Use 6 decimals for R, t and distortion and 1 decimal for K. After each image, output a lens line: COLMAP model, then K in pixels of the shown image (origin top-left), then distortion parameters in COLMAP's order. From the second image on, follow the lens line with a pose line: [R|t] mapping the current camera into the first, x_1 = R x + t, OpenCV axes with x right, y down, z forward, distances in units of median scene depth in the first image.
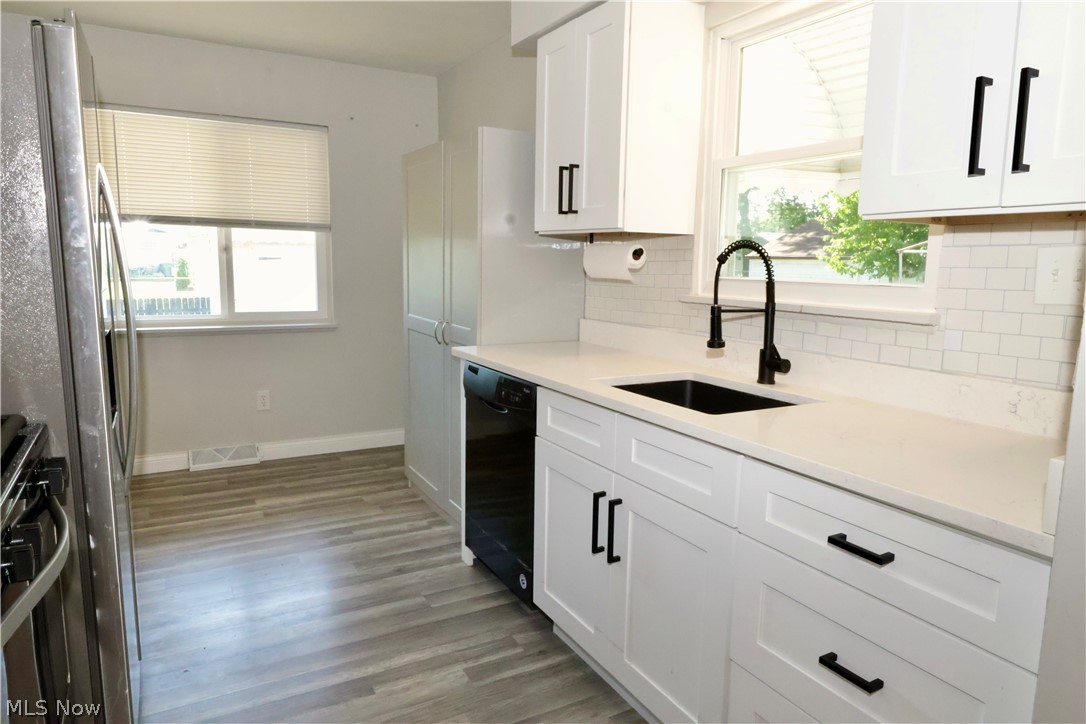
lens RADIAL K [[712.5, 0, 563.3], [0, 712.5, 368.1], [0, 0, 1]] dist [0.002168, 0.001560]
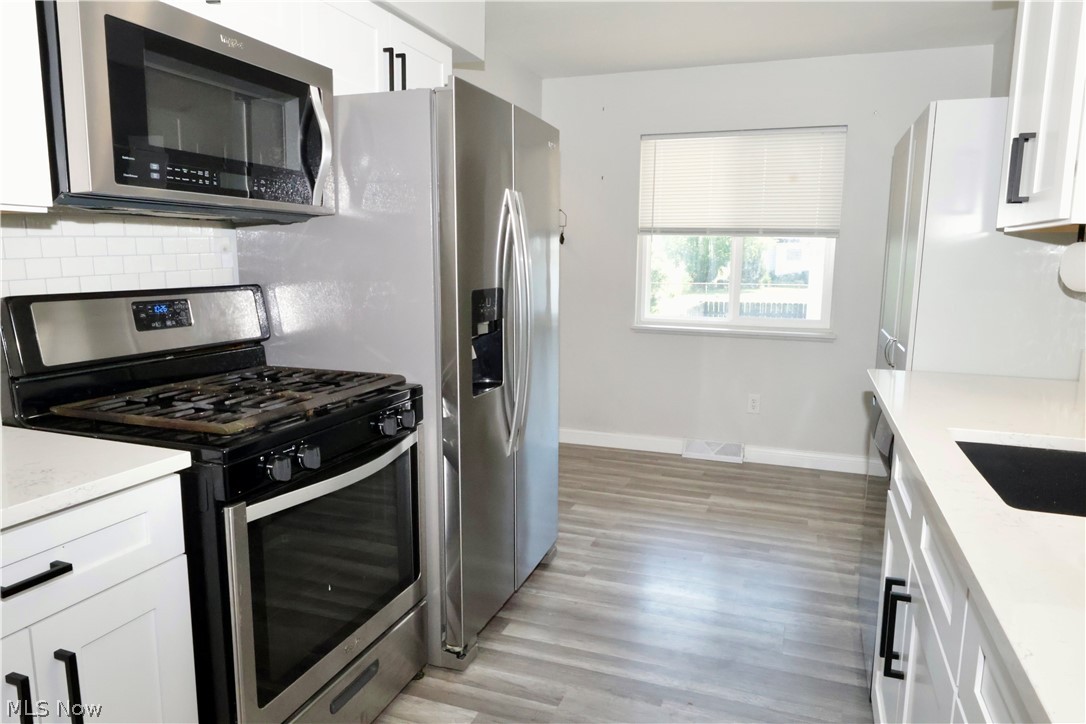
lens RADIAL K [[712.5, 0, 541.8], [0, 712.5, 371.7], [0, 0, 1]] dist [0.002168, 0.001560]
pose [[0.643541, 0.113210, -0.756993, 0.189257], [-0.118126, 0.991842, 0.047911, -0.016618], [0.756241, 0.058588, 0.651664, 0.122906]]
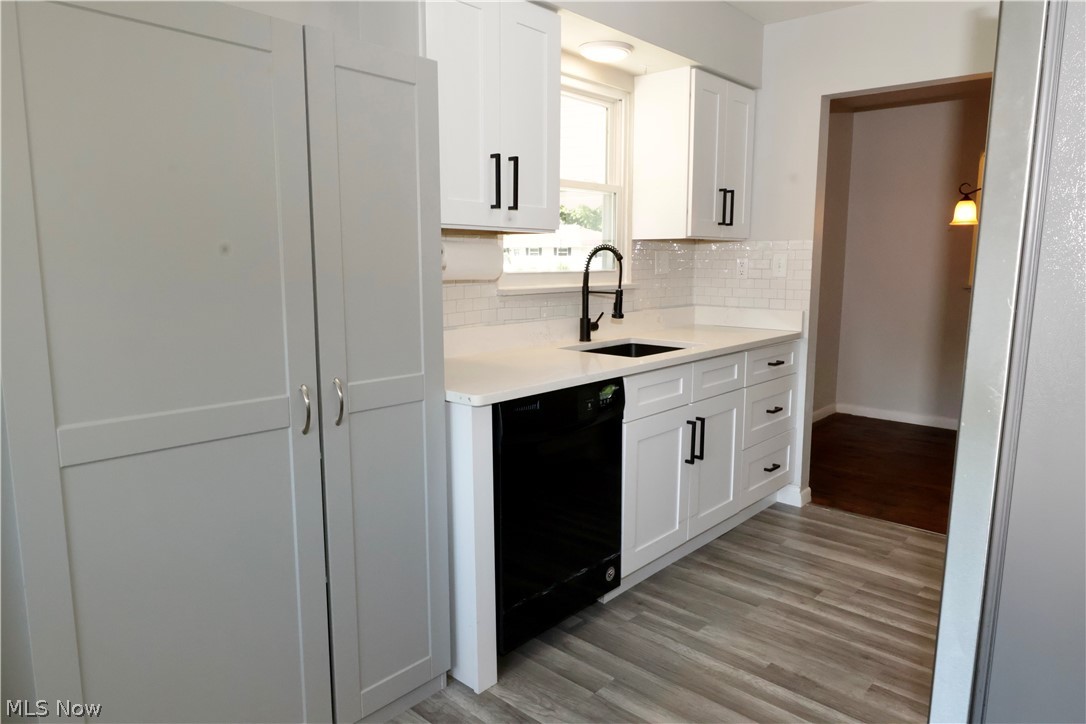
lens RADIAL K [[712.5, 0, 548.9], [0, 712.5, 352.3], [0, 0, 1]] dist [0.002168, 0.001560]
pose [[-0.327127, -0.144326, 0.933894, -0.630251], [0.128847, 0.972226, 0.195383, -0.149301], [-0.936155, 0.184245, -0.299445, 0.890971]]
